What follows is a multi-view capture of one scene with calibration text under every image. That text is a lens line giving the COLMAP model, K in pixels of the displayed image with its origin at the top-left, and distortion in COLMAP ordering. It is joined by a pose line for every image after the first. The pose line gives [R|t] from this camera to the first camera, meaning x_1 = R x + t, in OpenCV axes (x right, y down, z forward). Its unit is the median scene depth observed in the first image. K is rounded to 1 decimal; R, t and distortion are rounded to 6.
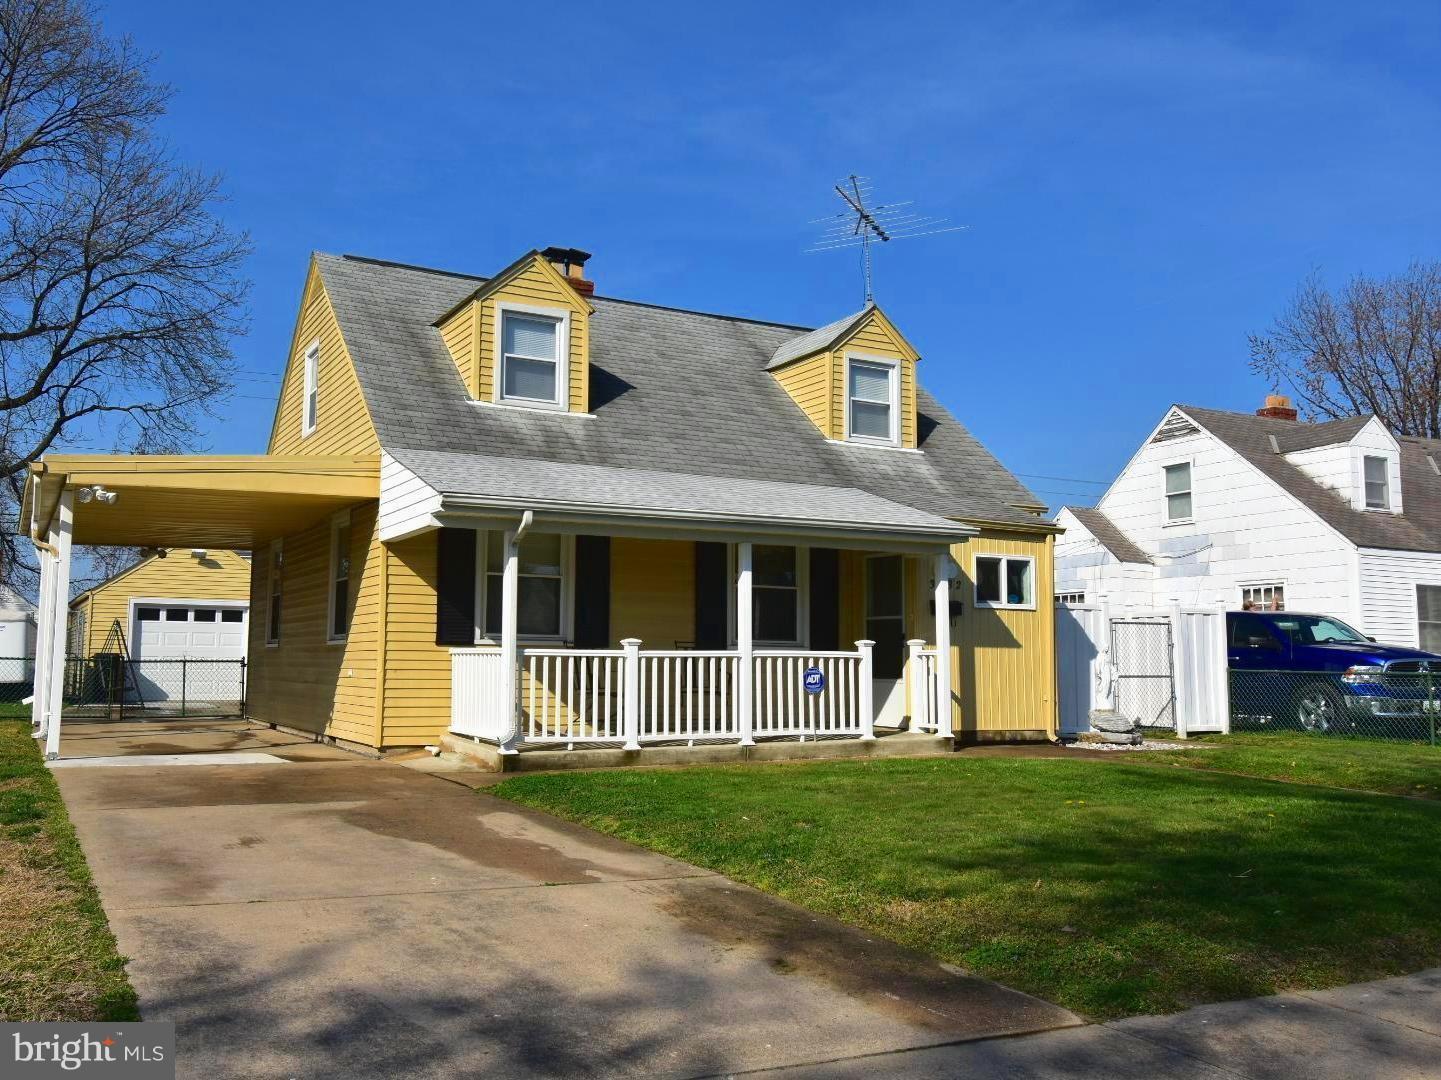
lens RADIAL K [[1309.9, 0, 720.5], [0, 1309.9, 540.0], [0, 0, 1]] dist [0.002790, -0.002986]
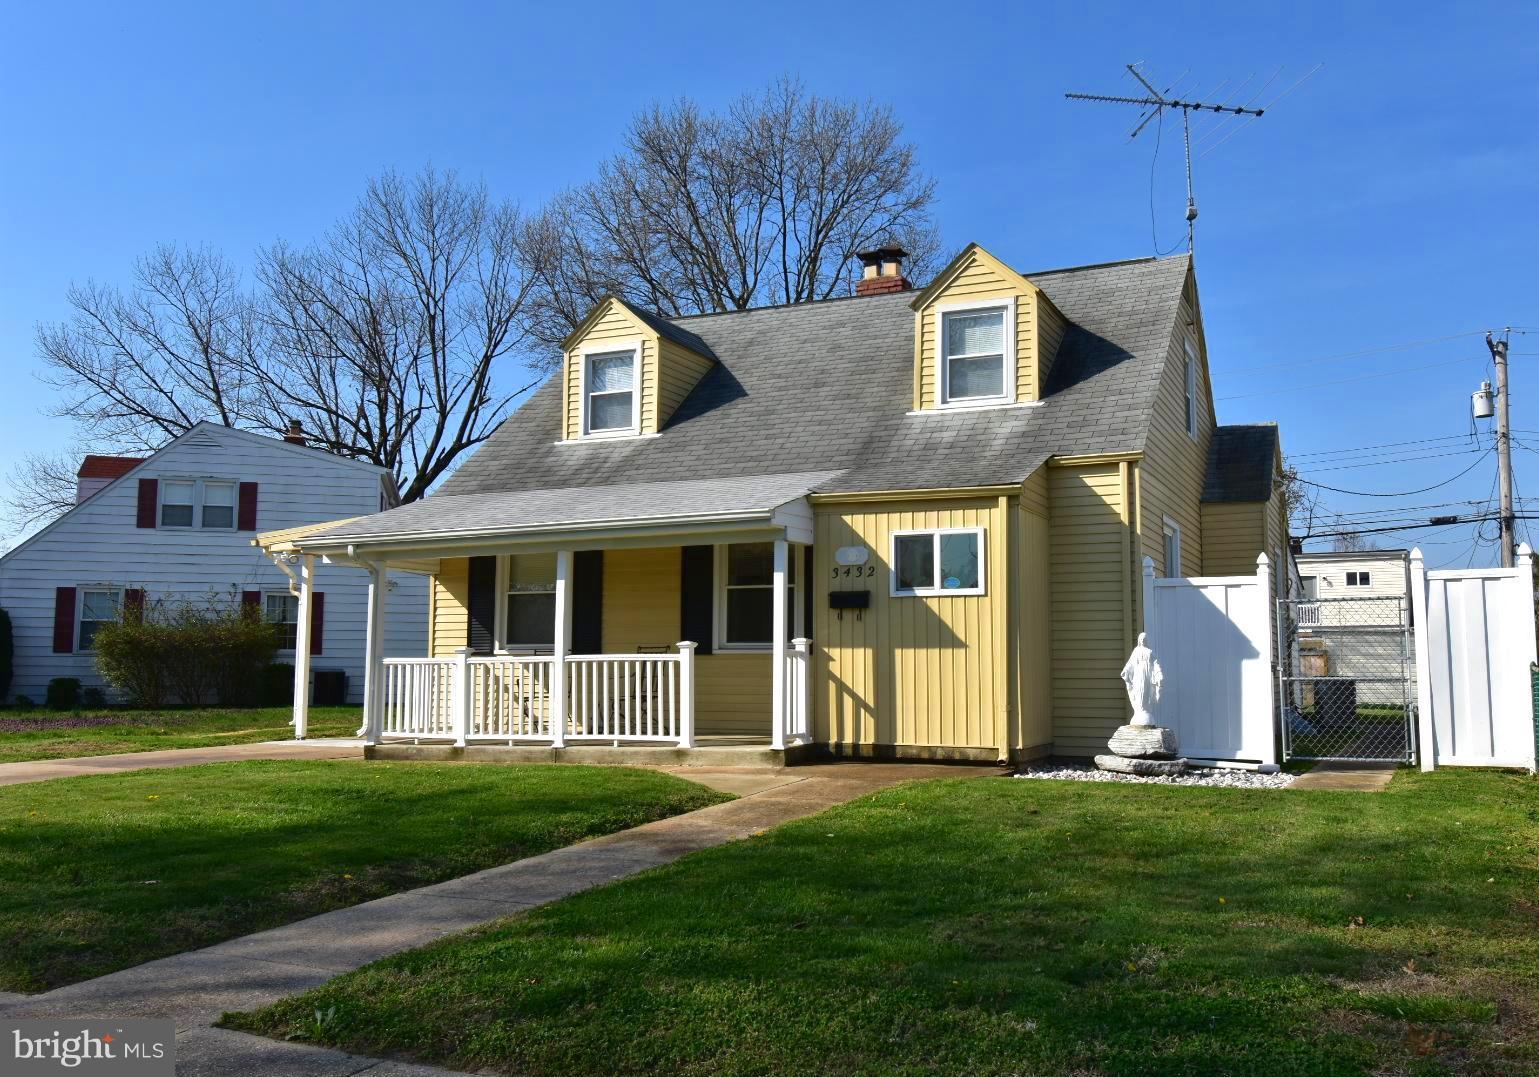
lens RADIAL K [[1325.1, 0, 769.5], [0, 1325.1, 538.5], [0, 0, 1]] dist [0.008778, 0.001685]
pose [[0.607499, -0.090463, -0.789153, 0.813900], [0.082824, 0.995292, -0.050335, 0.050758], [0.789991, -0.034782, 0.612131, 0.426429]]
